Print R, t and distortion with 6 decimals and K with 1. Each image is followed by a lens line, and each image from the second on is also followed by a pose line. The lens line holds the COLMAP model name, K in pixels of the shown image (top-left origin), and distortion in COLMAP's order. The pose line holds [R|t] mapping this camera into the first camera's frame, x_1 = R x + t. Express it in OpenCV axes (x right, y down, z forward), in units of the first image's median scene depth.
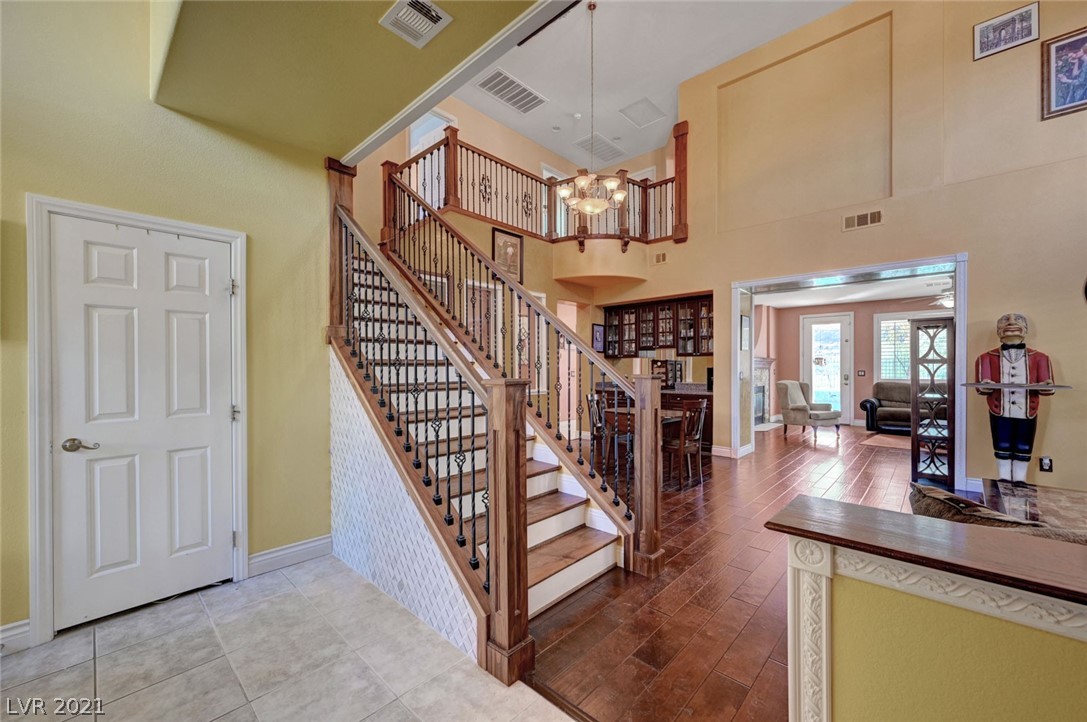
lens RADIAL K [[430.3, 0, 543.5], [0, 430.3, 366.2], [0, 0, 1]] dist [0.000276, 0.000772]
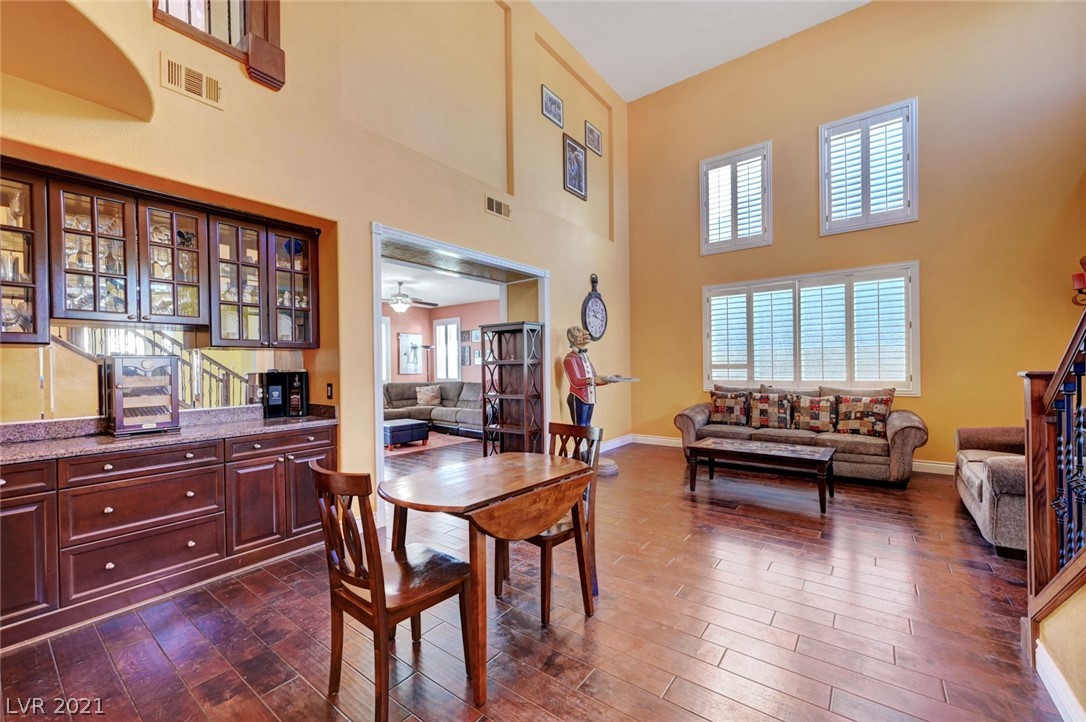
lens RADIAL K [[429.9, 0, 545.5], [0, 429.9, 364.3], [0, 0, 1]] dist [0.000276, 0.000772]
pose [[-0.092235, 0.008205, 0.995703, -0.166348], [0.013921, 0.999879, -0.006950, 0.001547], [-0.995640, 0.013221, -0.092339, 0.964573]]
